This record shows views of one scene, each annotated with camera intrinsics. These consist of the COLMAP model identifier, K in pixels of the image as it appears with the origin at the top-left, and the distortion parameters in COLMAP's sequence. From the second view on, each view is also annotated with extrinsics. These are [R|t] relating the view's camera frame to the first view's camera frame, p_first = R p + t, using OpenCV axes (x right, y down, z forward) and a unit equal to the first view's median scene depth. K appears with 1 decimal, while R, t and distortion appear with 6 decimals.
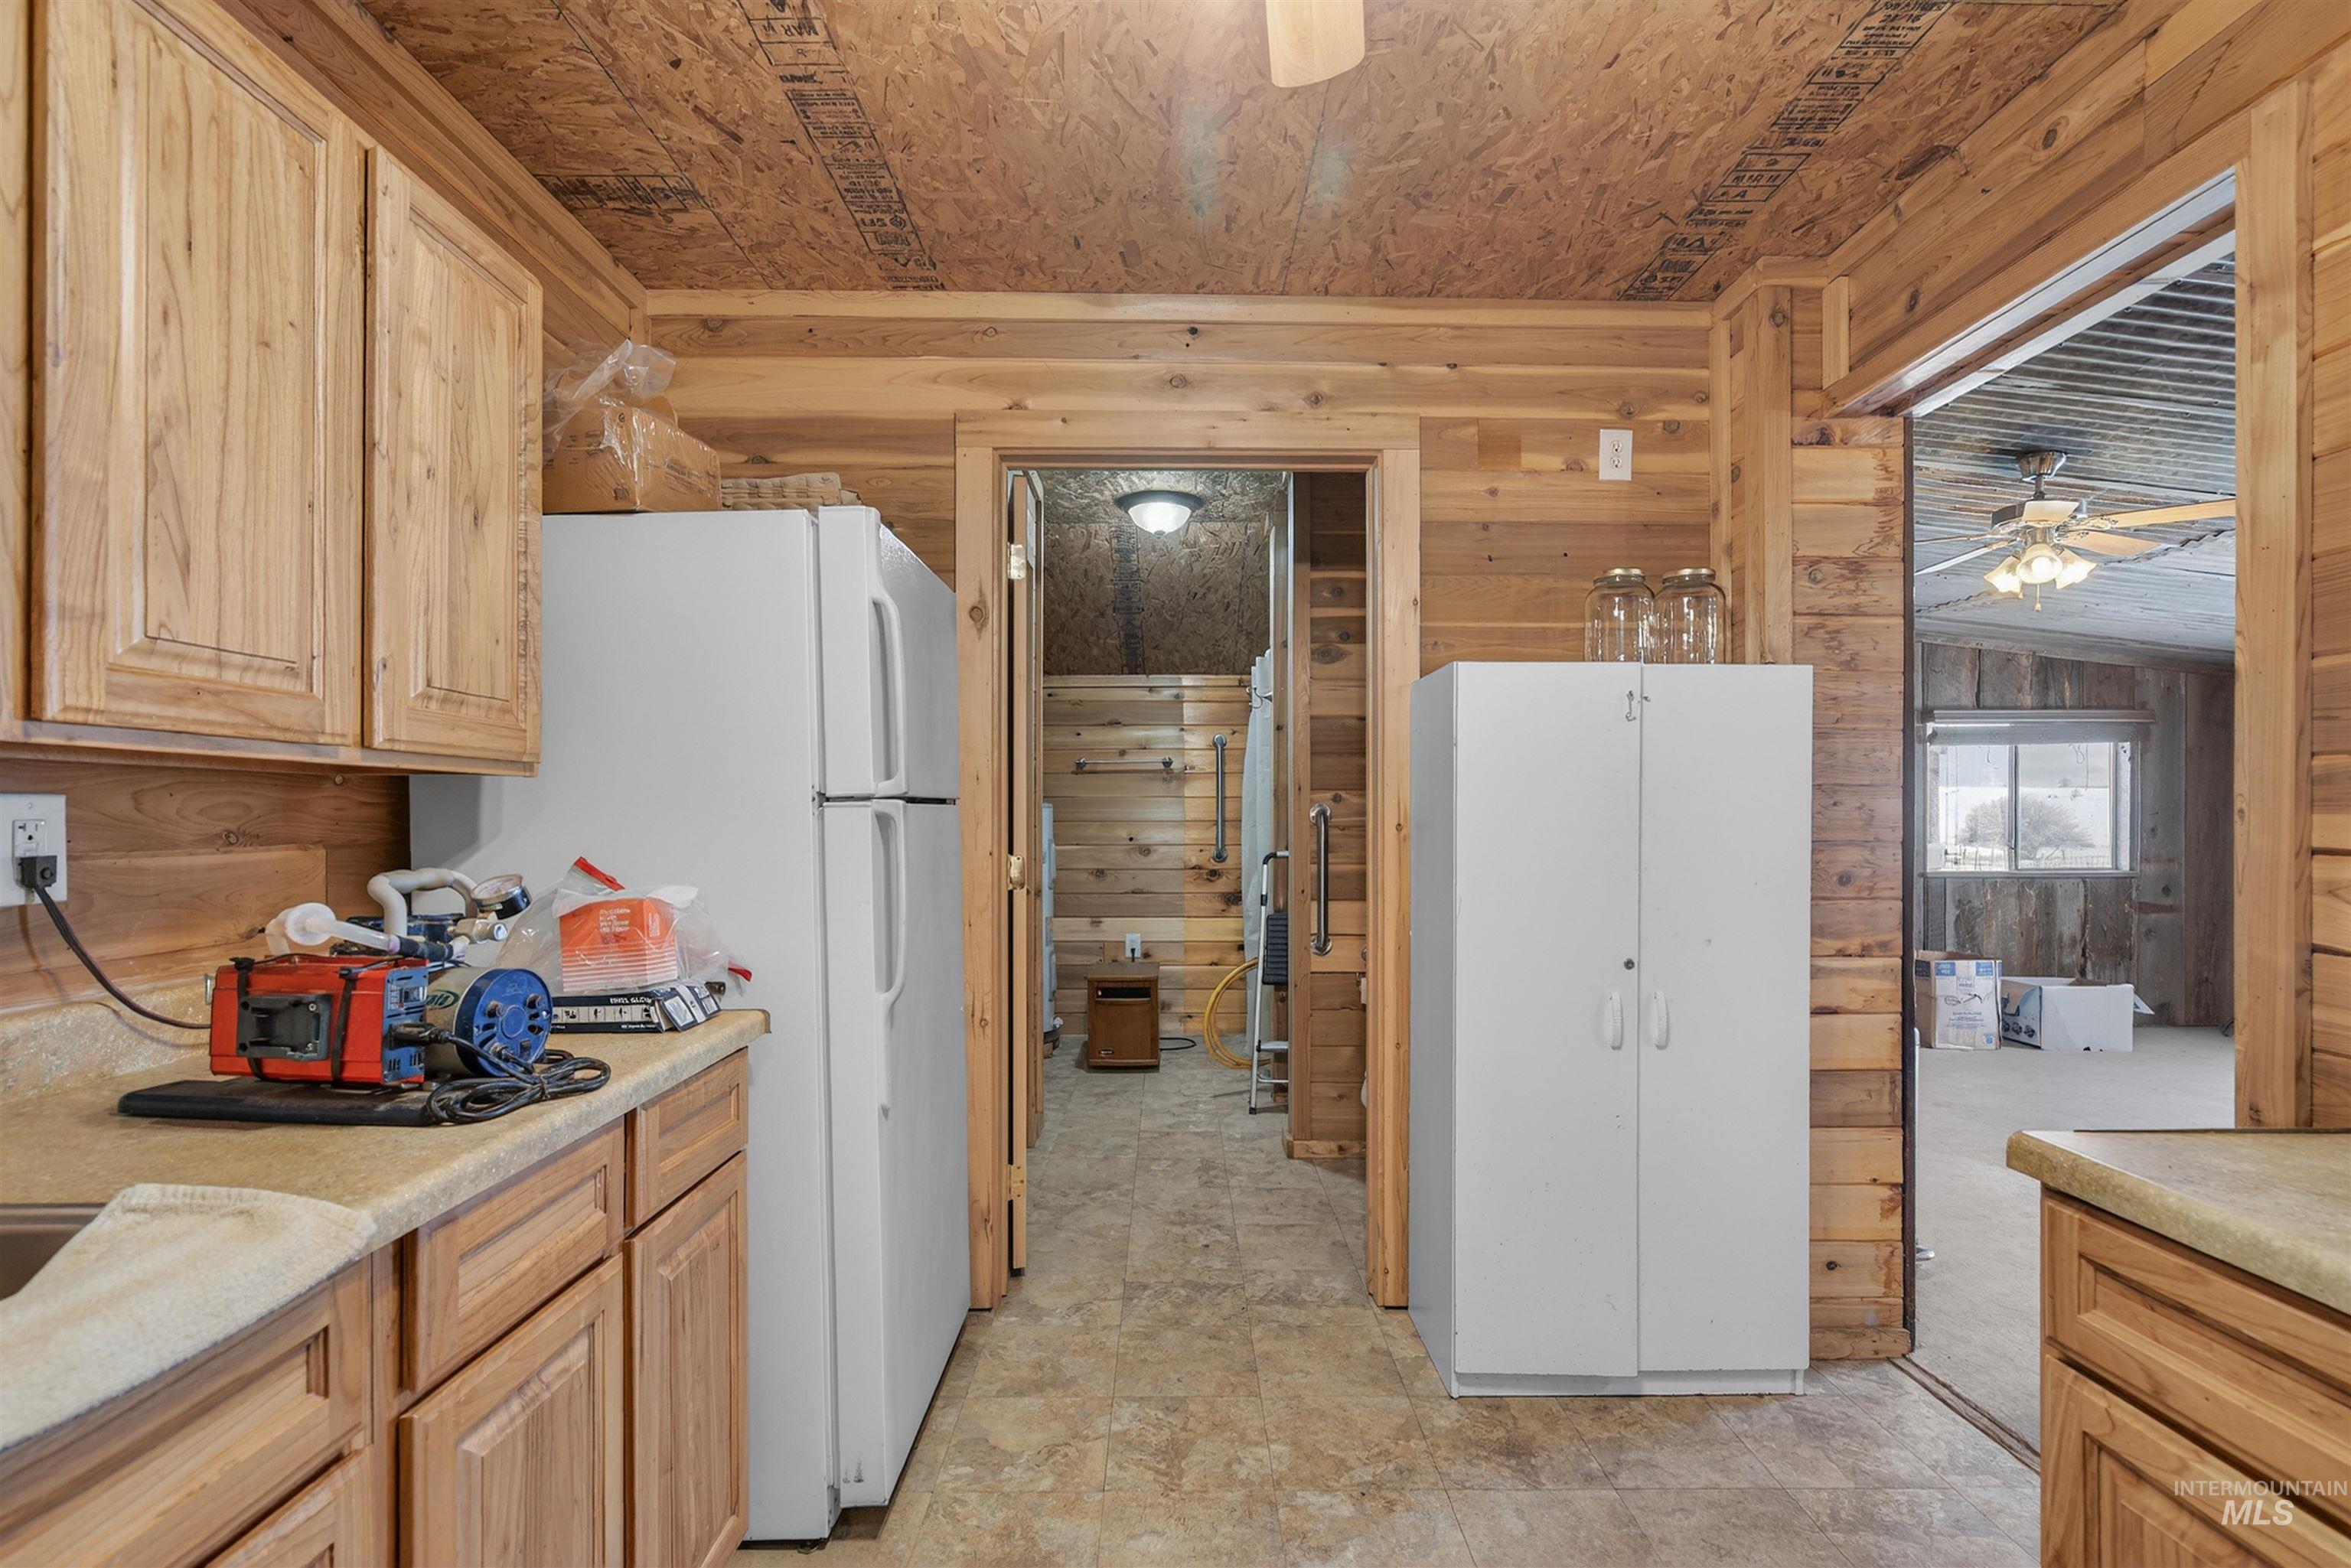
lens RADIAL K [[1075.1, 0, 1182.1], [0, 1075.1, 809.1], [0, 0, 1]] dist [0.000224, 0.000359]
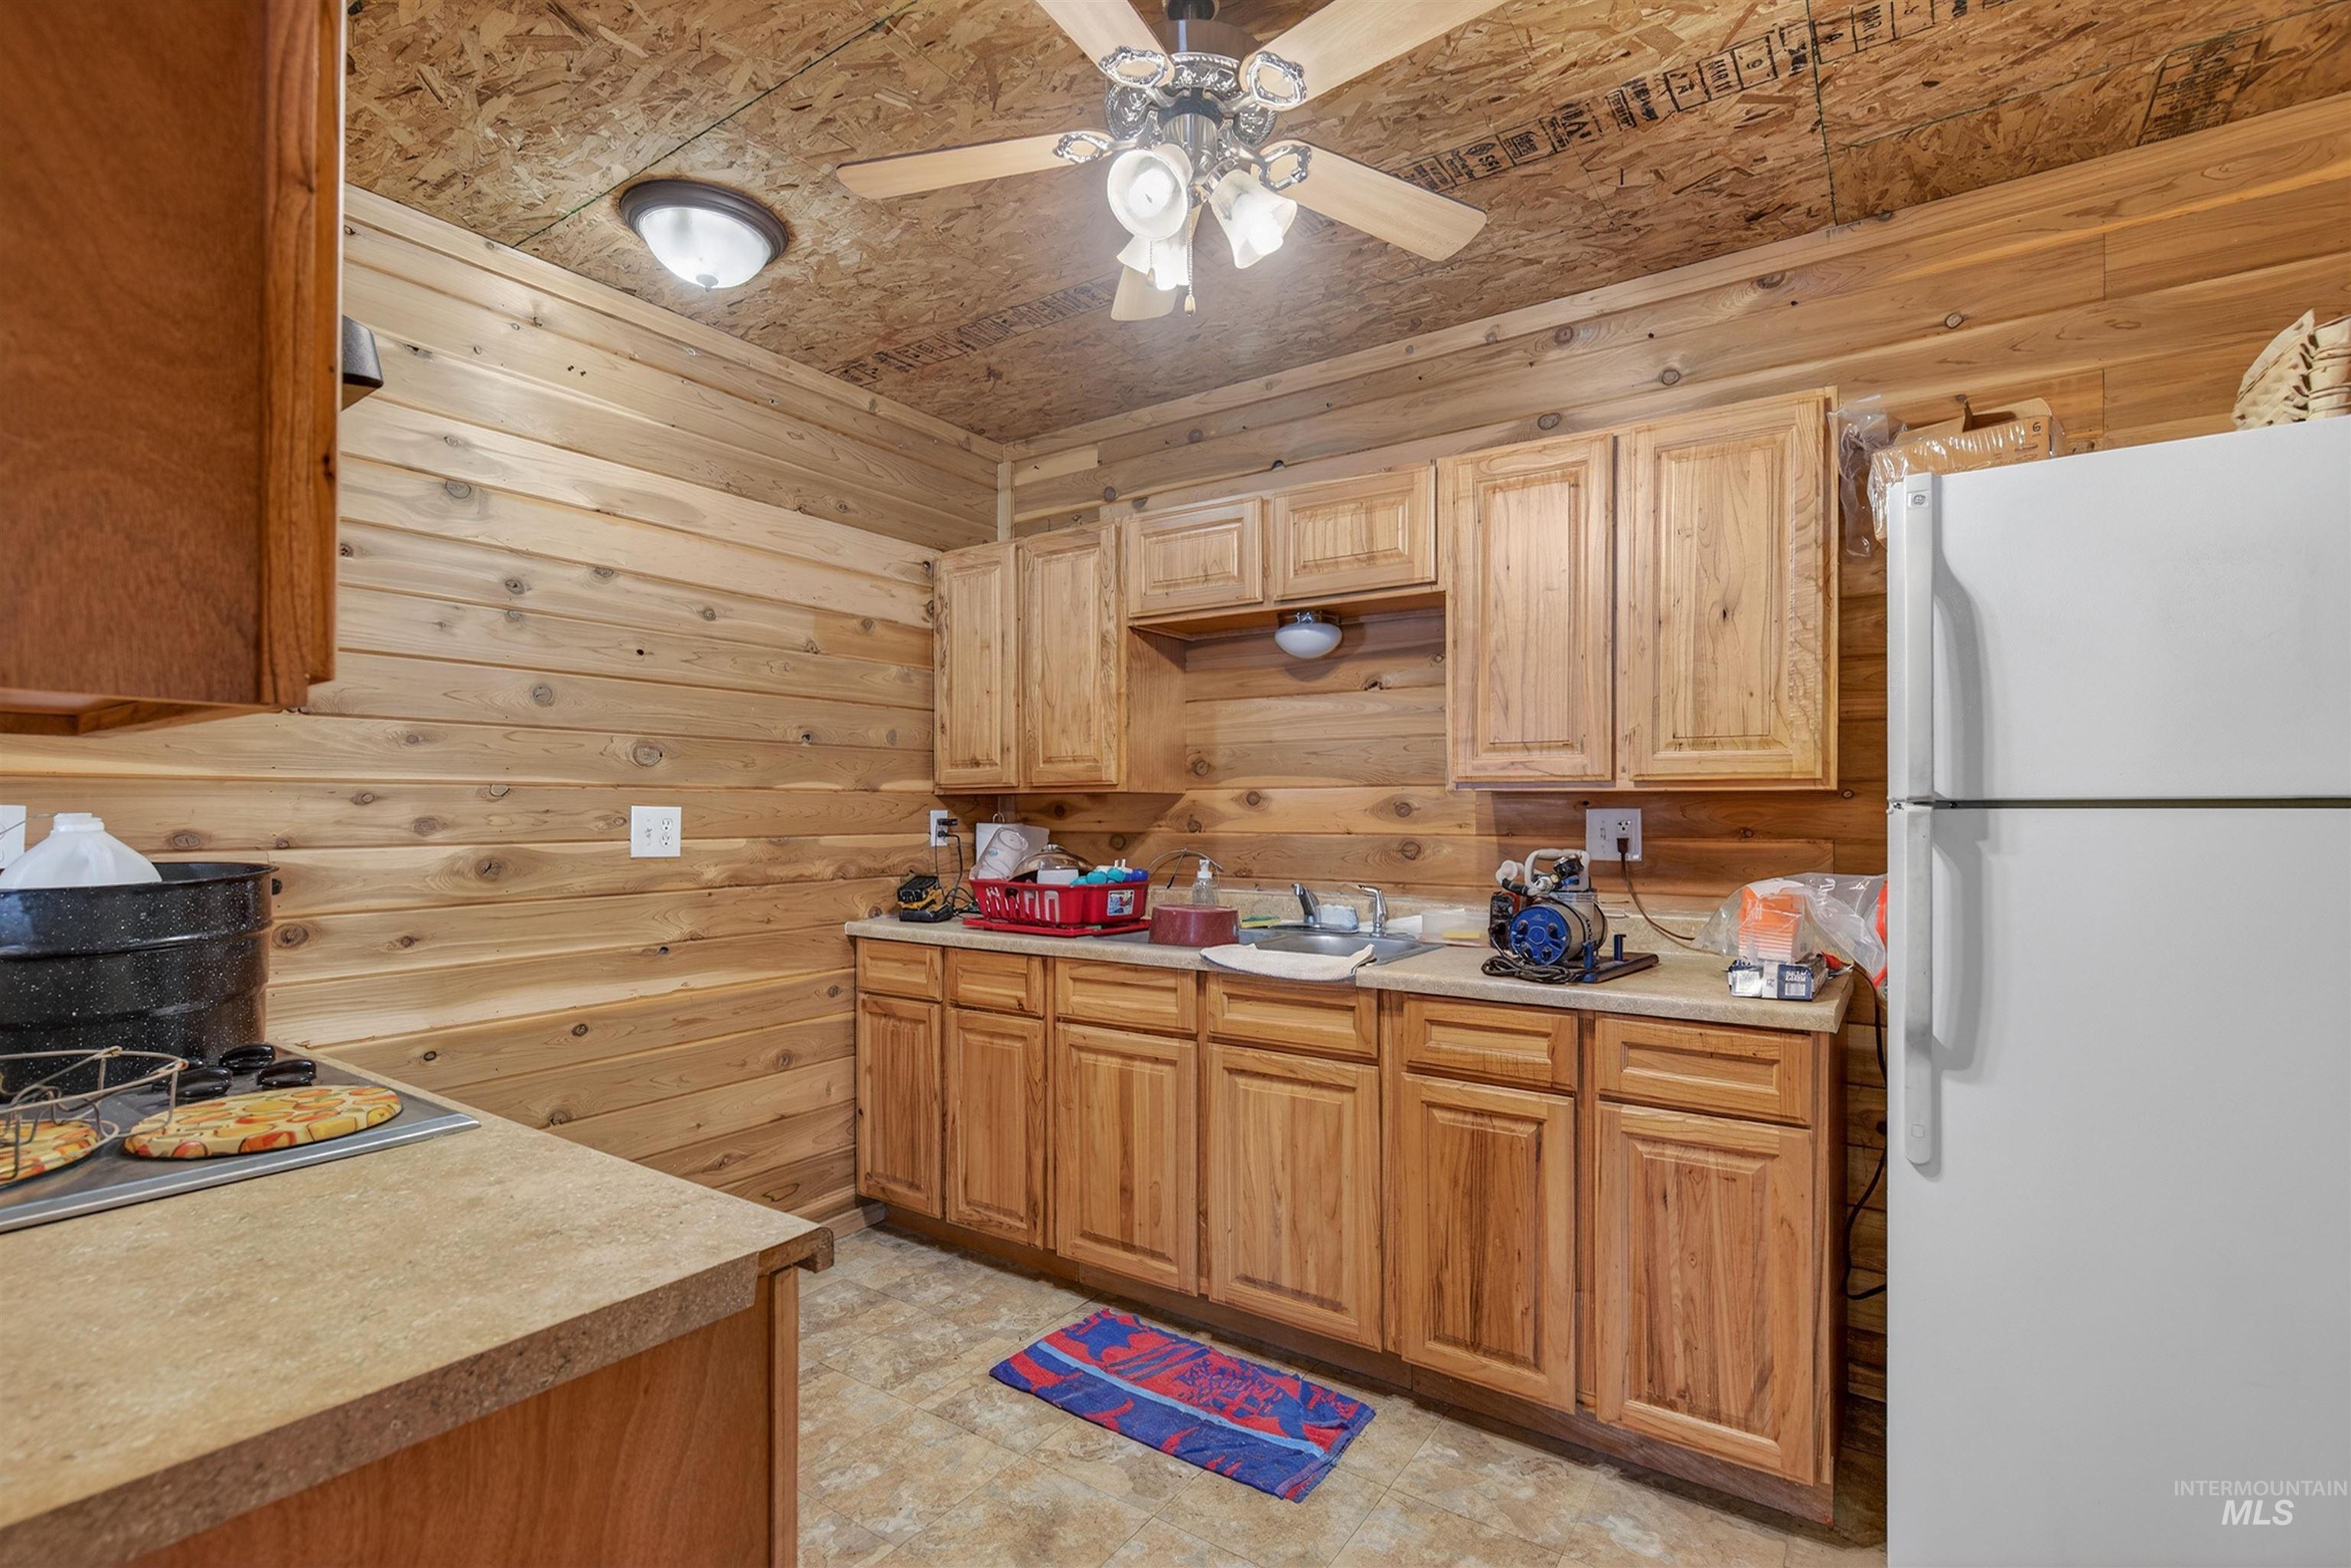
lens RADIAL K [[1075.1, 0, 1182.1], [0, 1075.1, 809.1], [0, 0, 1]] dist [0.000224, 0.000359]
pose [[-0.587203, -0.002915, -0.809434, 1.145582], [-0.000768, 0.999995, -0.003044, -0.005931], [0.809439, -0.001166, -0.587203, 1.524448]]
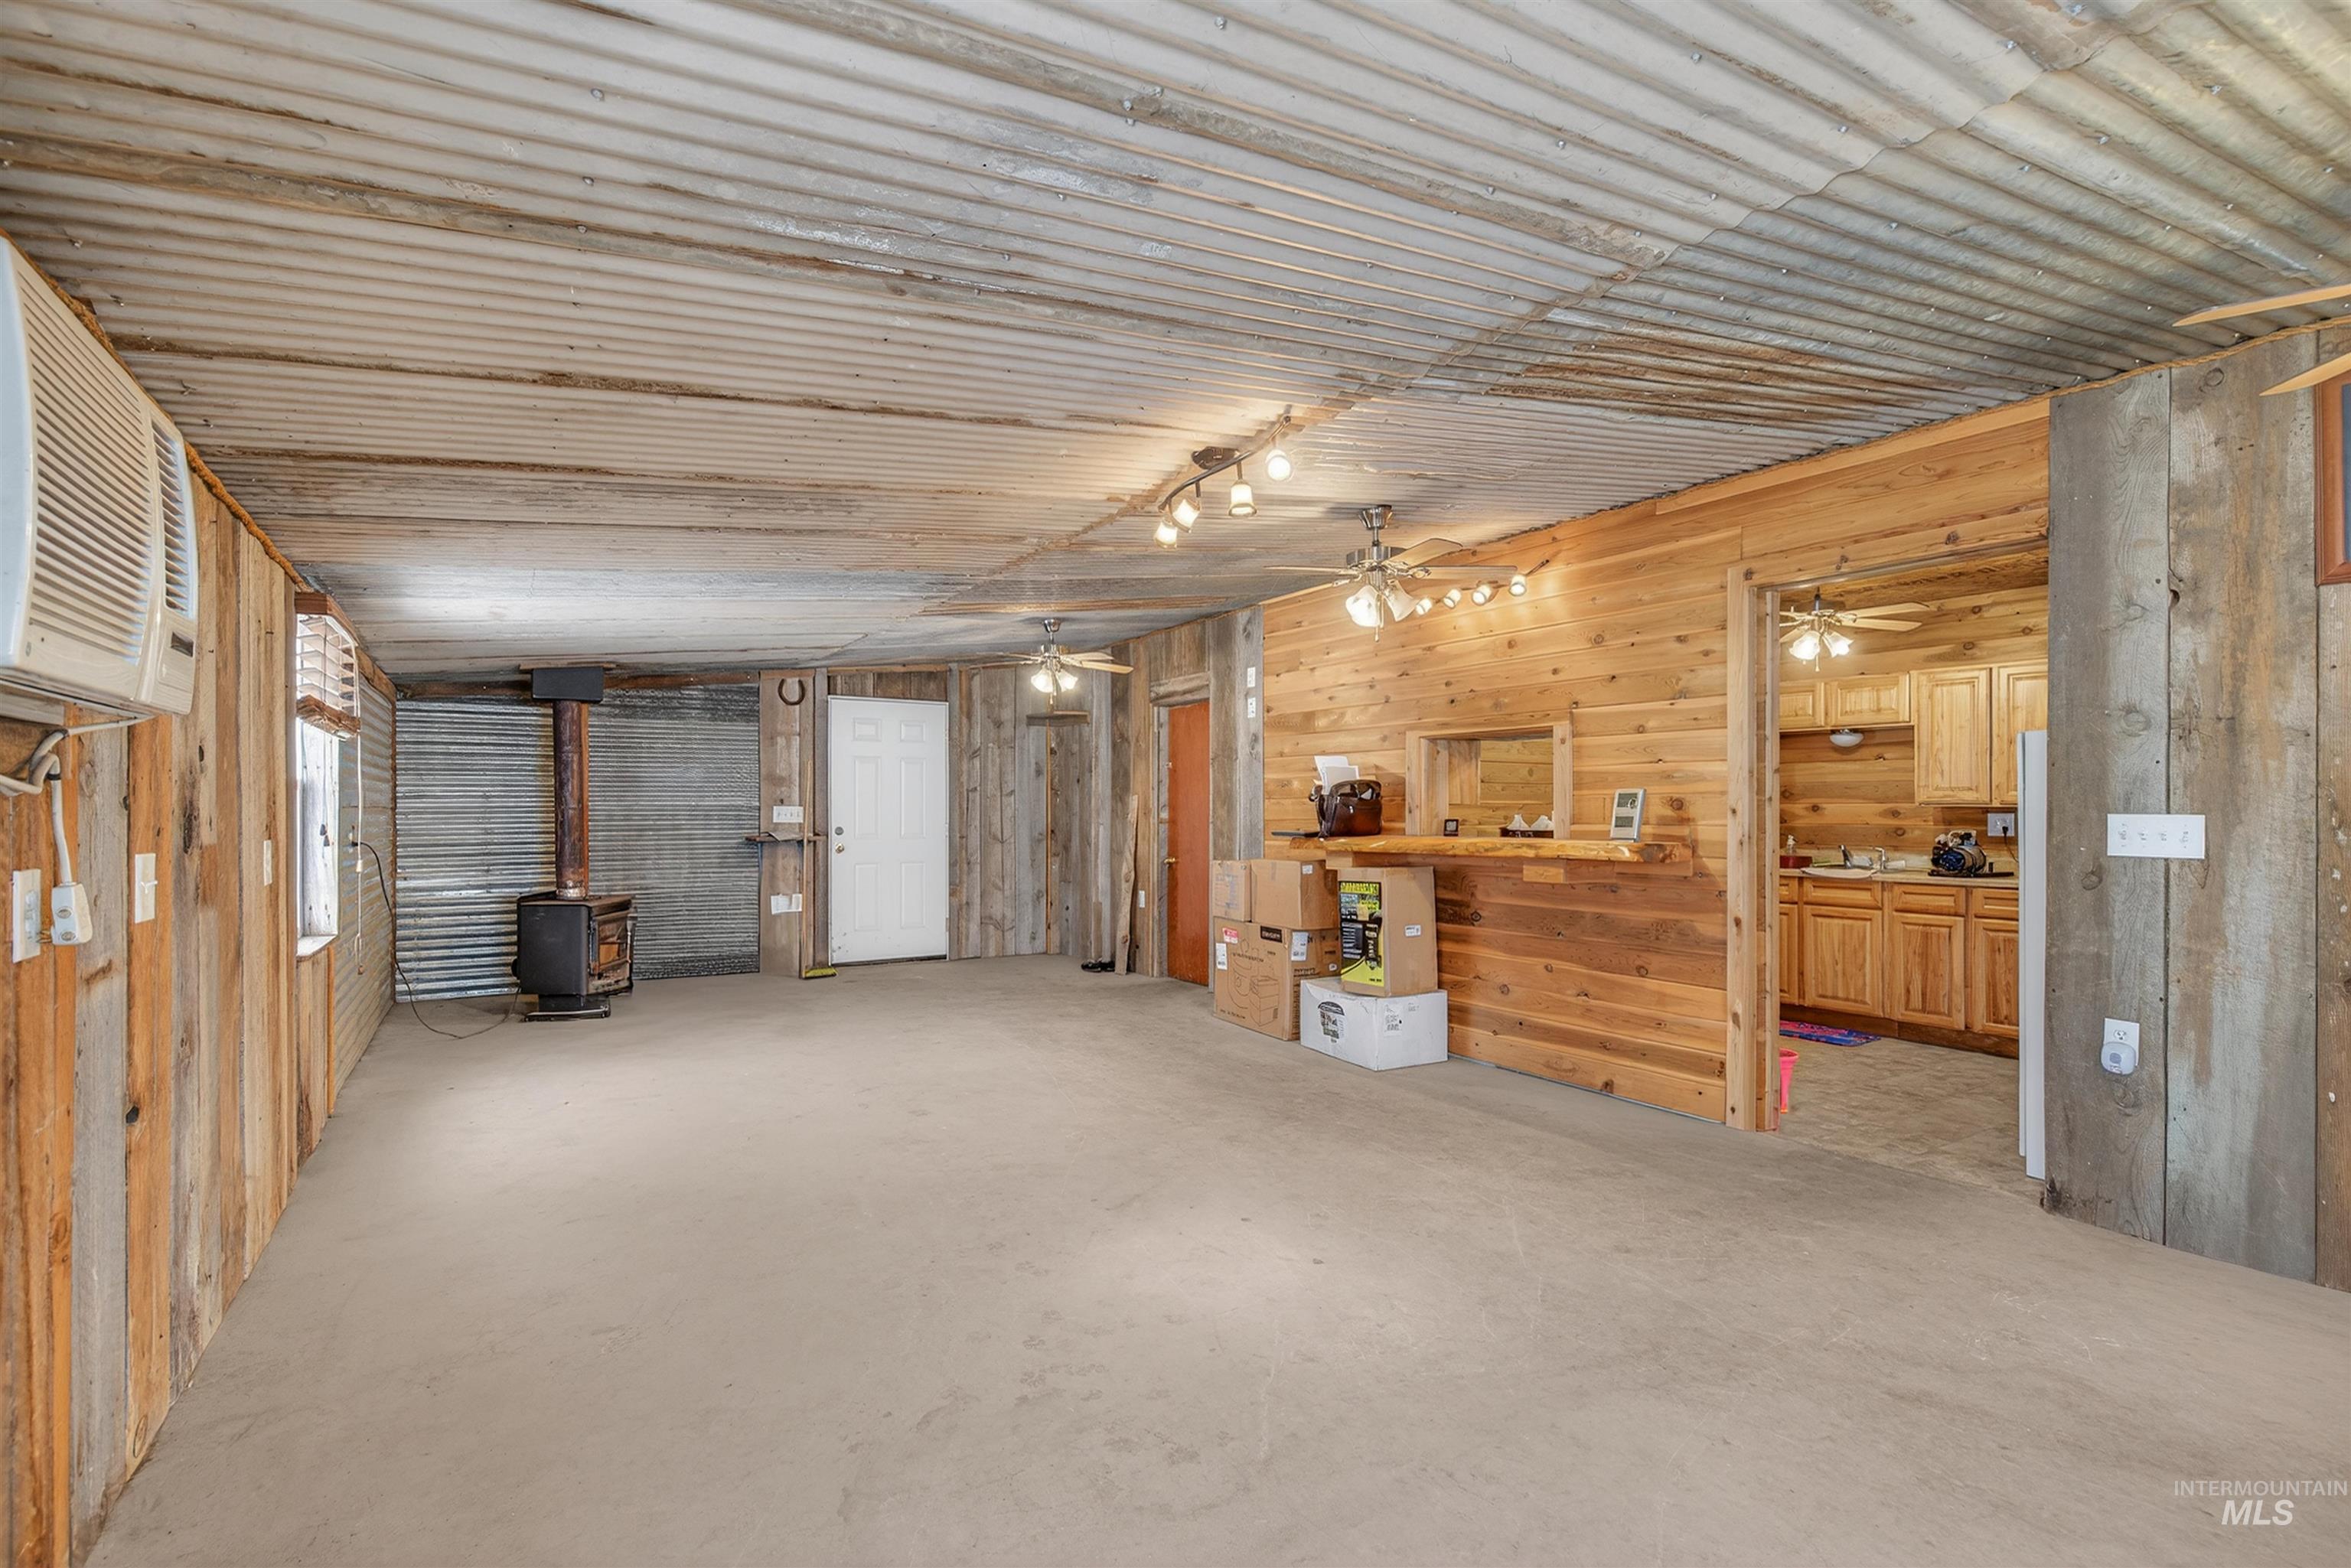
lens RADIAL K [[1075.1, 0, 1182.1], [0, 1075.1, 809.1], [0, 0, 1]] dist [0.000224, 0.000359]
pose [[-0.856577, -0.001802, -0.516016, 4.682343], [-0.000858, 0.999997, -0.002067, -0.020436], [0.516019, -0.001328, -0.856576, 3.249579]]
